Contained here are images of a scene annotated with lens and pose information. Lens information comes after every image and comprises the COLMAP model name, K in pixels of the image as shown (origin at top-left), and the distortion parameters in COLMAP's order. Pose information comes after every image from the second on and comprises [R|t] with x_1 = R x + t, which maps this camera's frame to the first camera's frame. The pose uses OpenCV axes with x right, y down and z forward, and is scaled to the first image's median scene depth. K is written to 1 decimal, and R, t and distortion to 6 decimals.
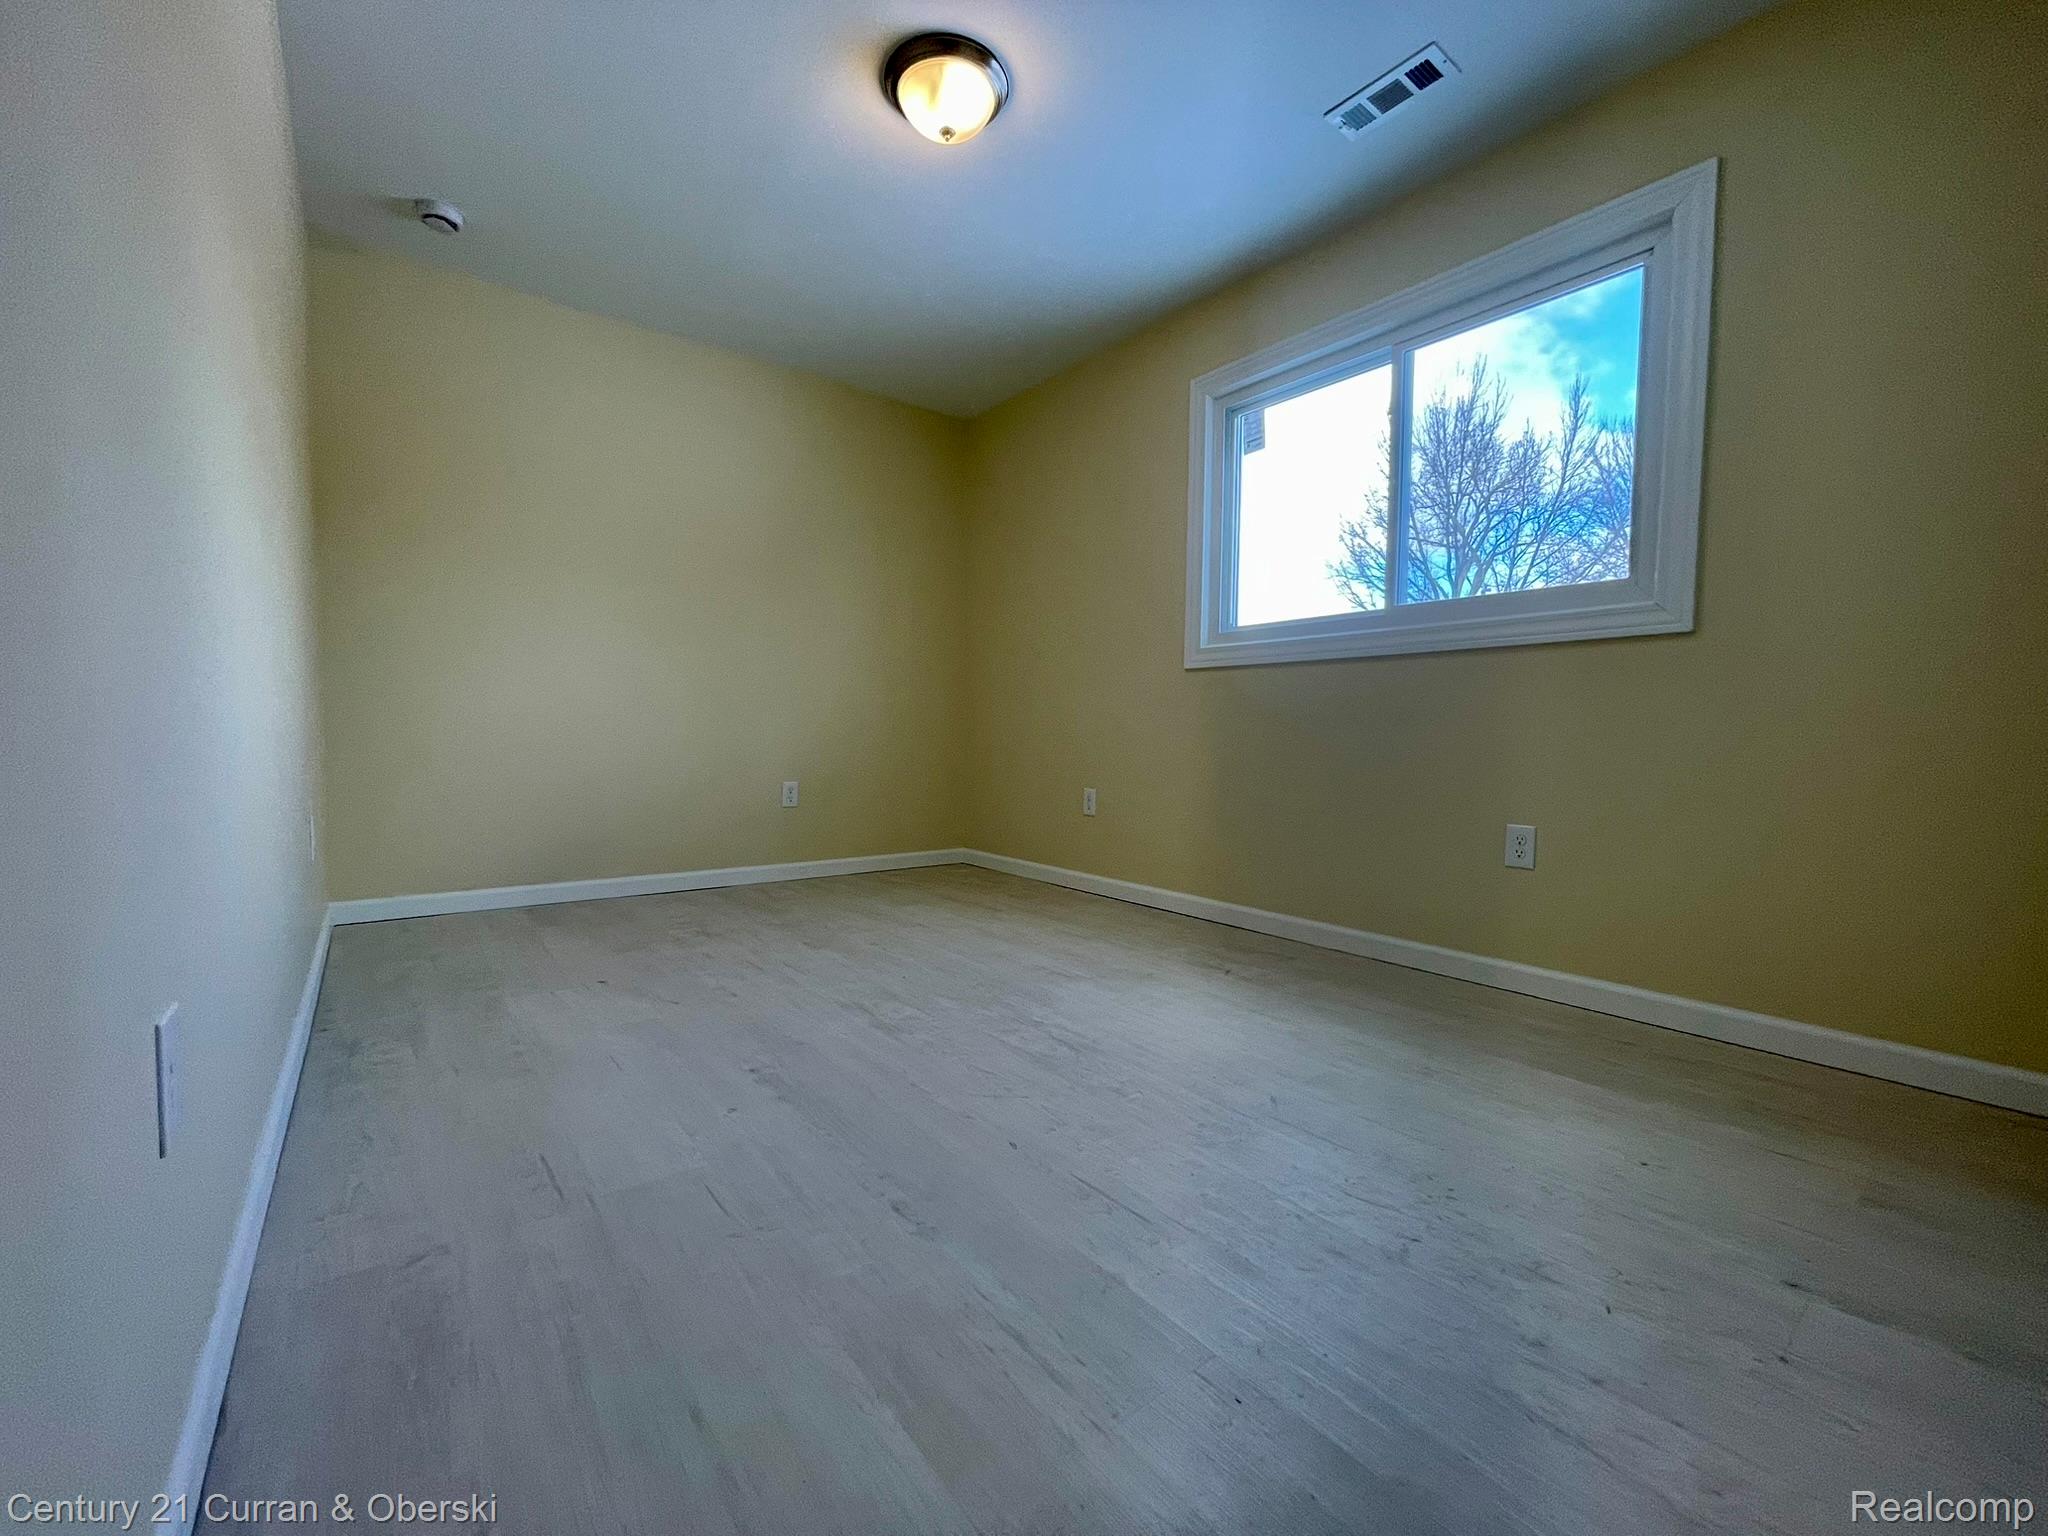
lens RADIAL K [[821.9, 0, 1026.3], [0, 821.9, 766.2], [0, 0, 1]] dist [-0.003837, -0.000133]
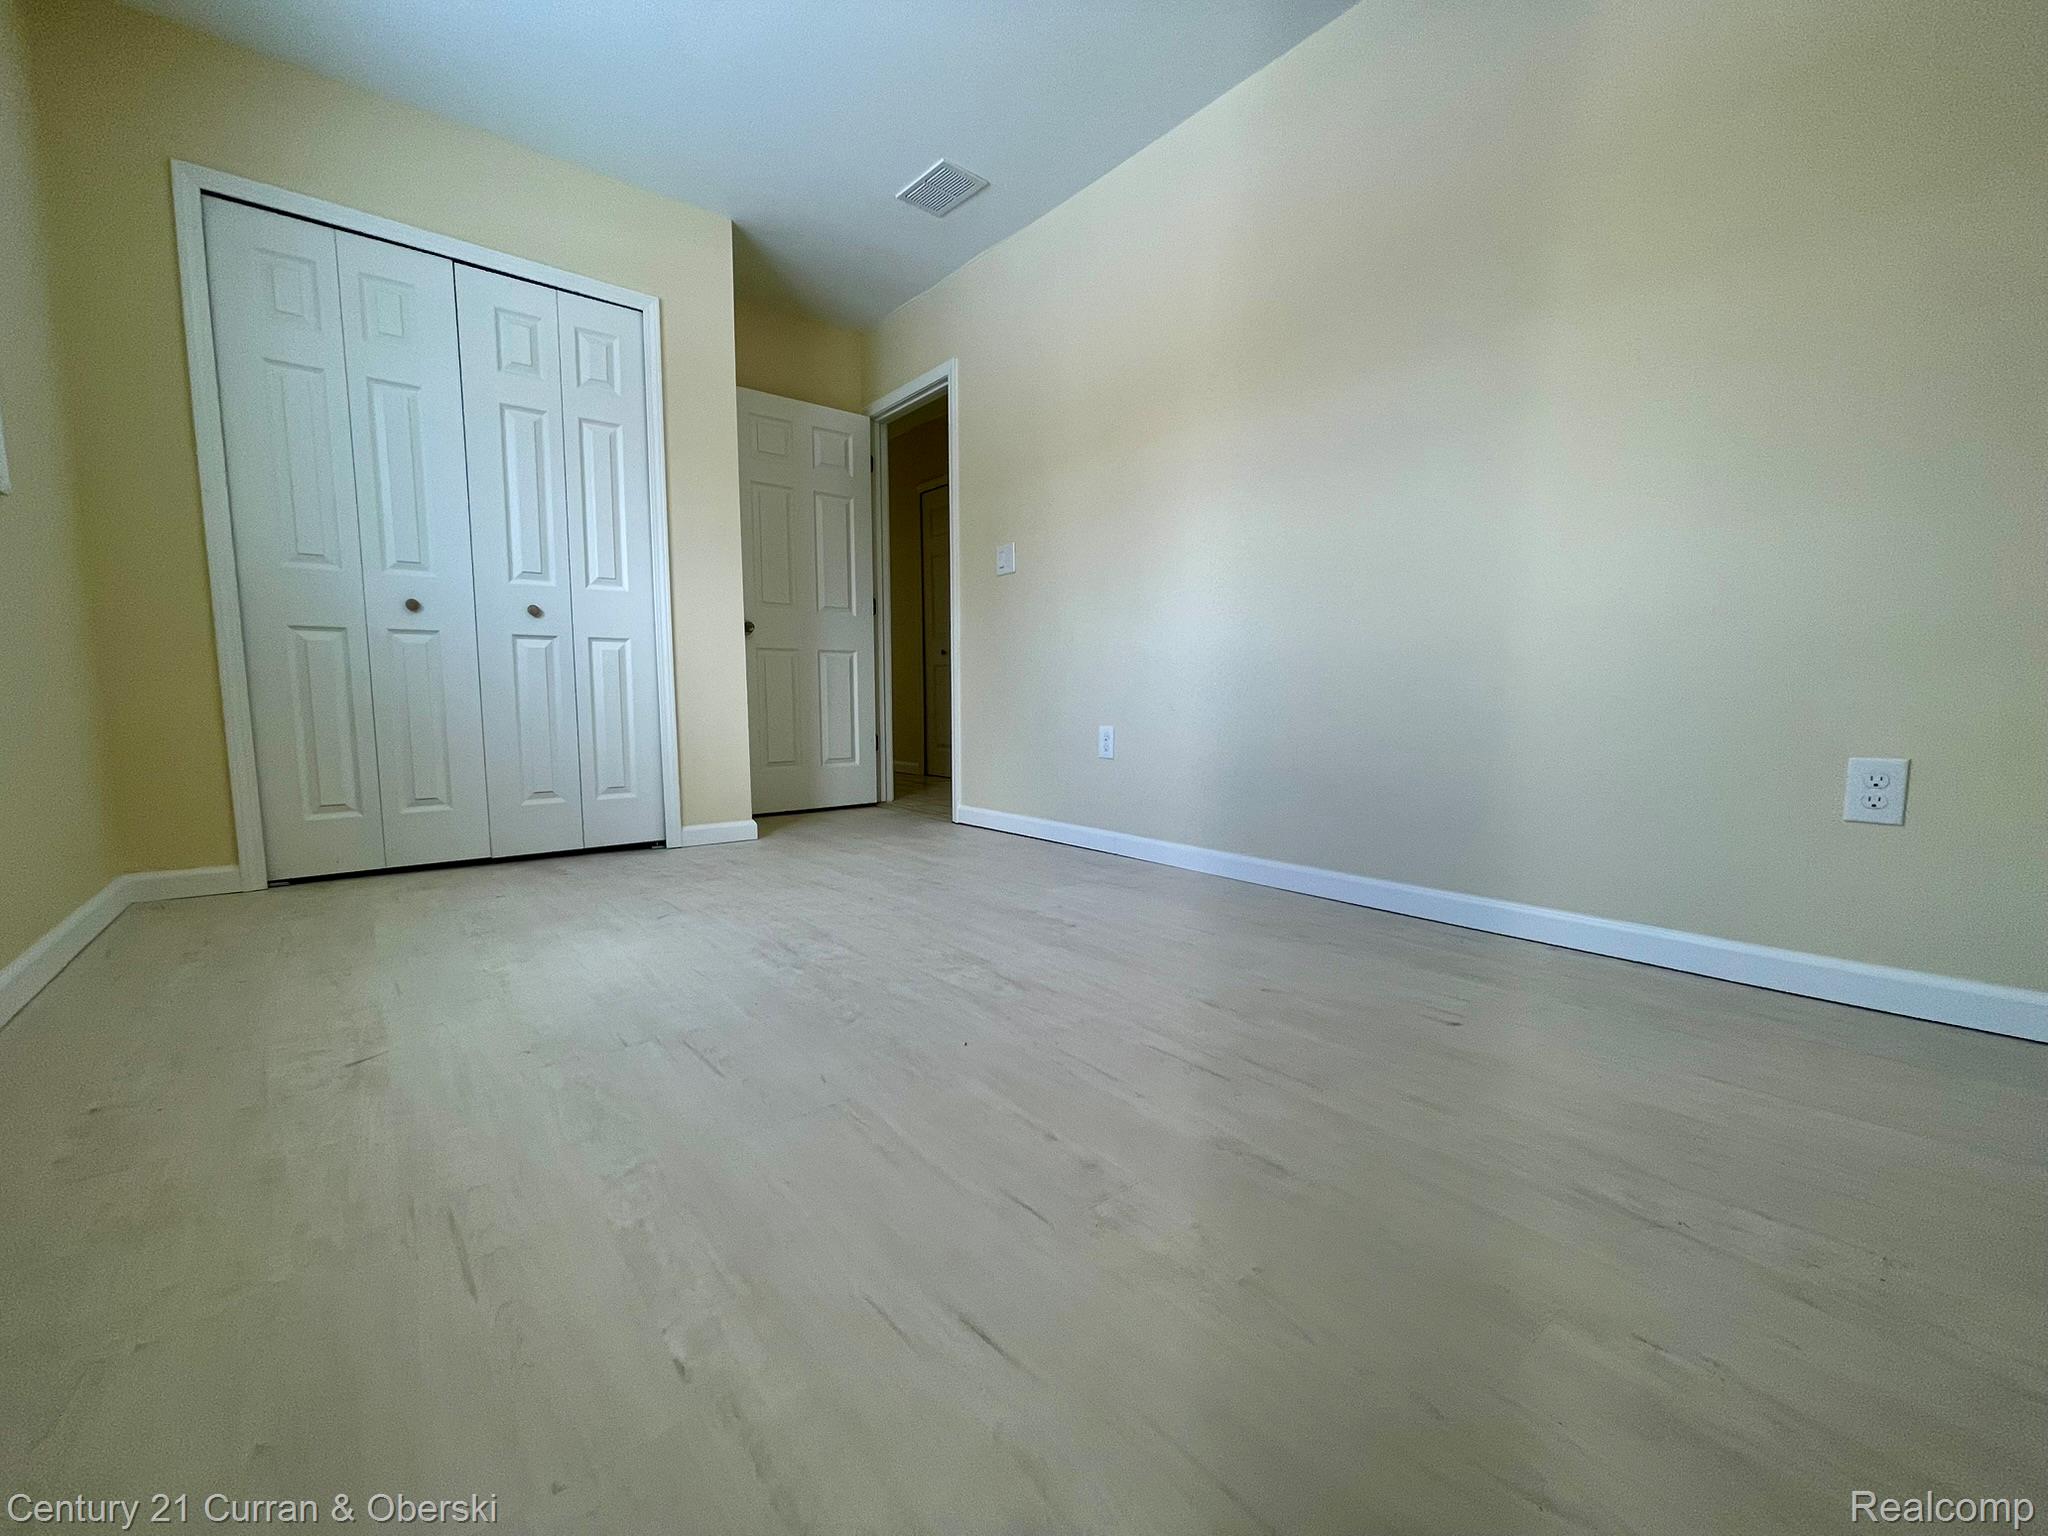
lens RADIAL K [[821.9, 0, 1023.8], [0, 821.9, 767.3], [0, 0, 1]] dist [-0.003837, -0.000133]
pose [[-0.999697, -0.015932, -0.018761, -0.199869], [-0.018269, 0.991103, 0.131838, -0.012236], [0.016494, 0.132141, -0.991094, 1.820088]]
